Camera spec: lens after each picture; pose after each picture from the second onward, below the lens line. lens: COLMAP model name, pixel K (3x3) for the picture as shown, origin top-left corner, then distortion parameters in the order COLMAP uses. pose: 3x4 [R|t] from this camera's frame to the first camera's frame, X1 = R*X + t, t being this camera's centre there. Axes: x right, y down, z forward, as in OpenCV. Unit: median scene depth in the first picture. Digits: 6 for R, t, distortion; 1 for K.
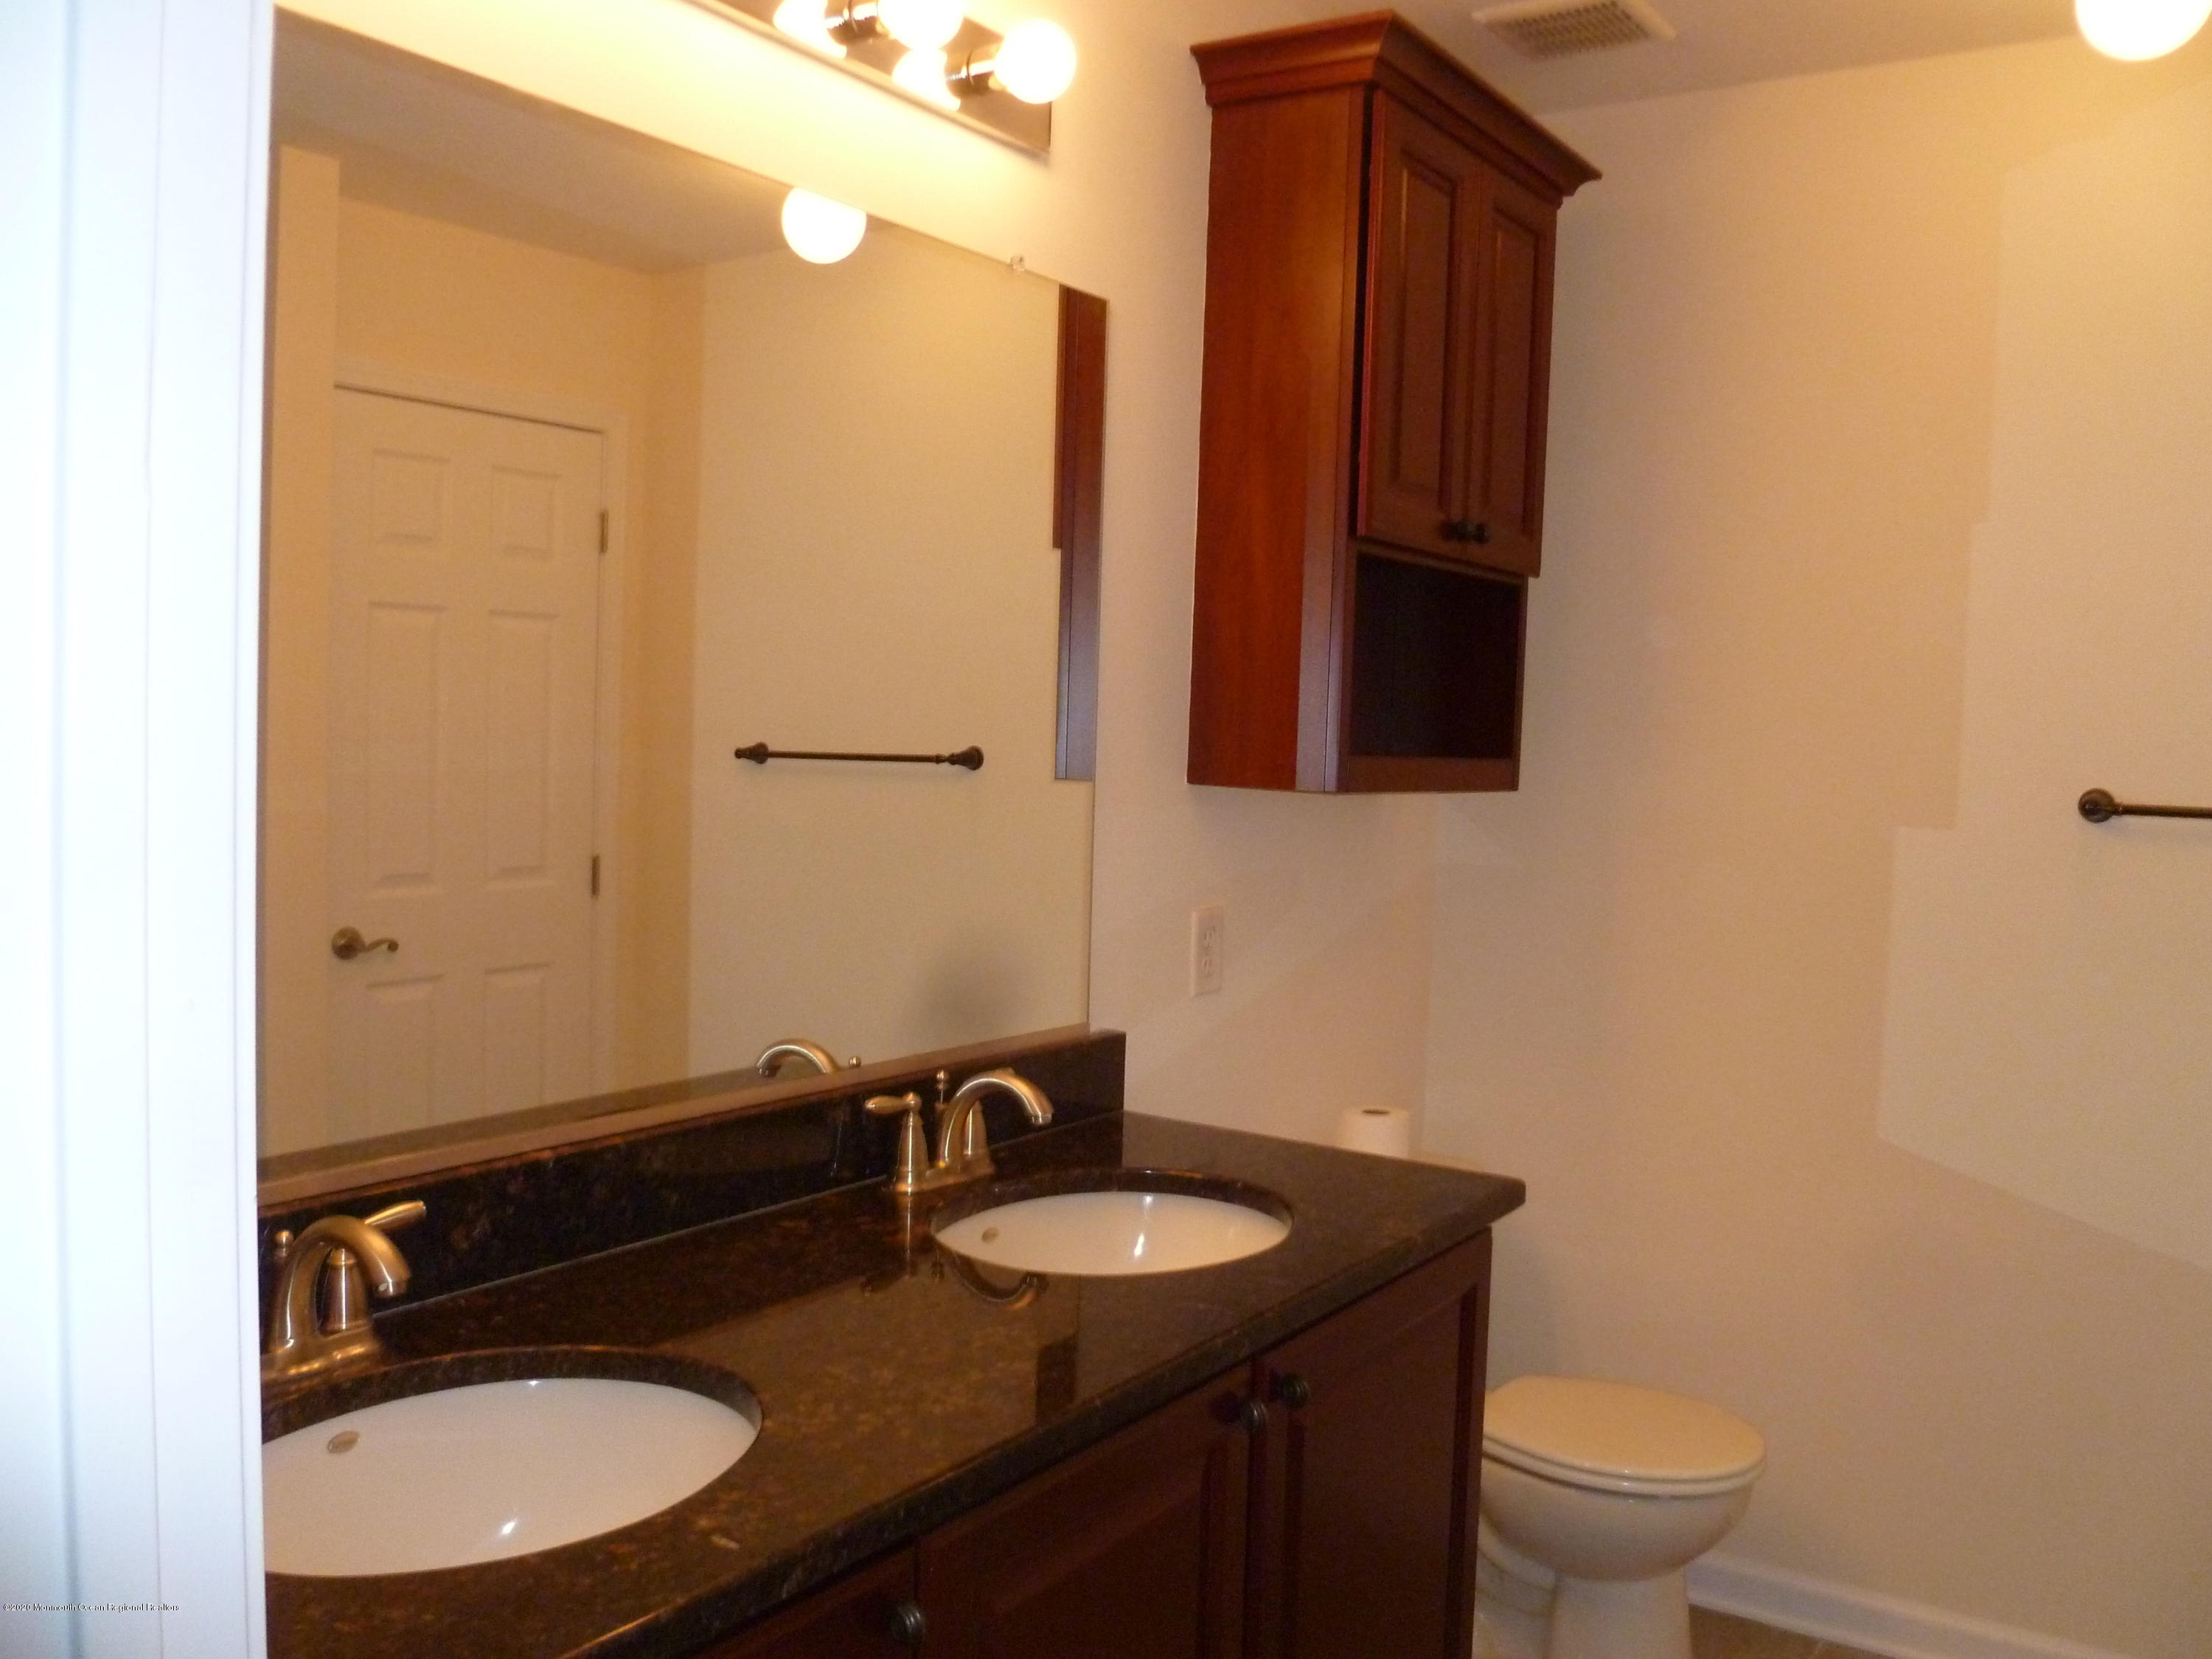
lens RADIAL K [[1836.4, 0, 1129.3], [0, 1836.4, 825.3], [0, 0, 1]] dist [-0.079278, 0.001488]
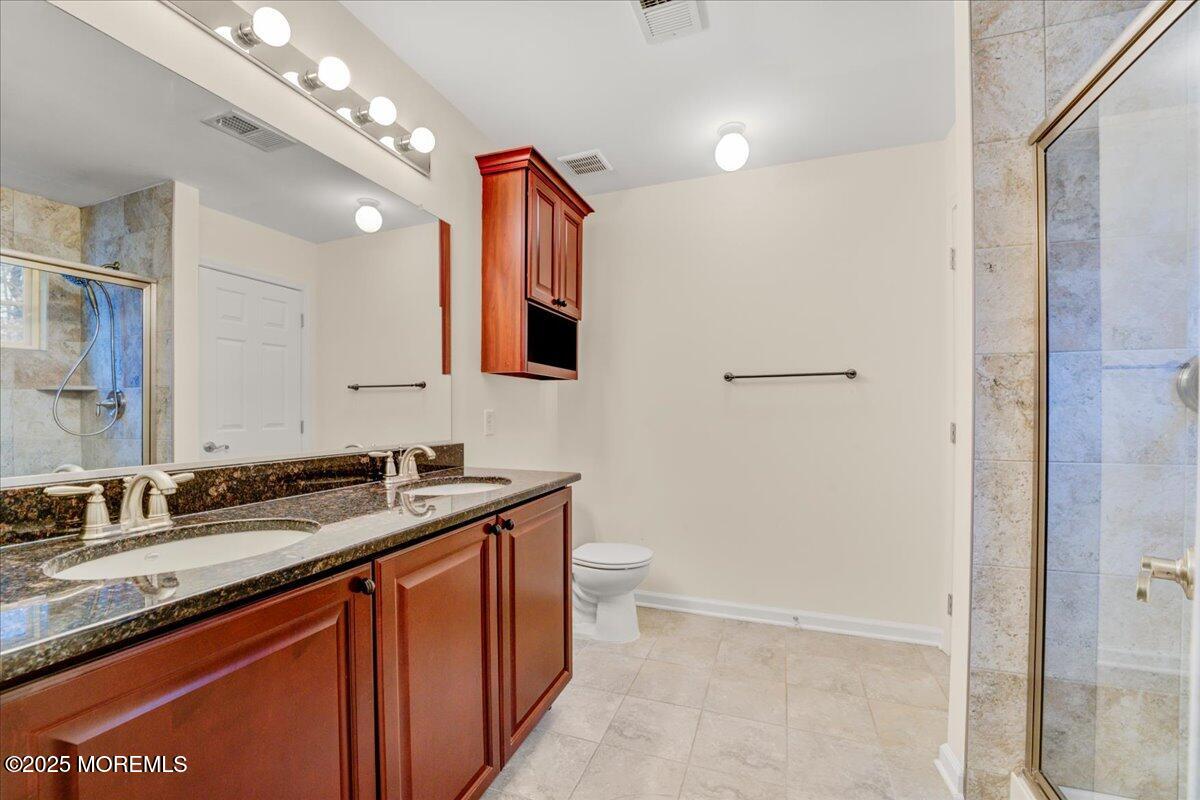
lens RADIAL K [[485.8, 0, 597.1], [0, 485.8, 415.5], [0, 0, 1]] dist [0.000052, -0.020019]
pose [[0.972641, -0.032246, 0.230066, 0.032548], [0.042637, 0.998276, -0.040340, 0.109637], [-0.228369, 0.049046, 0.972338, 0.076441]]
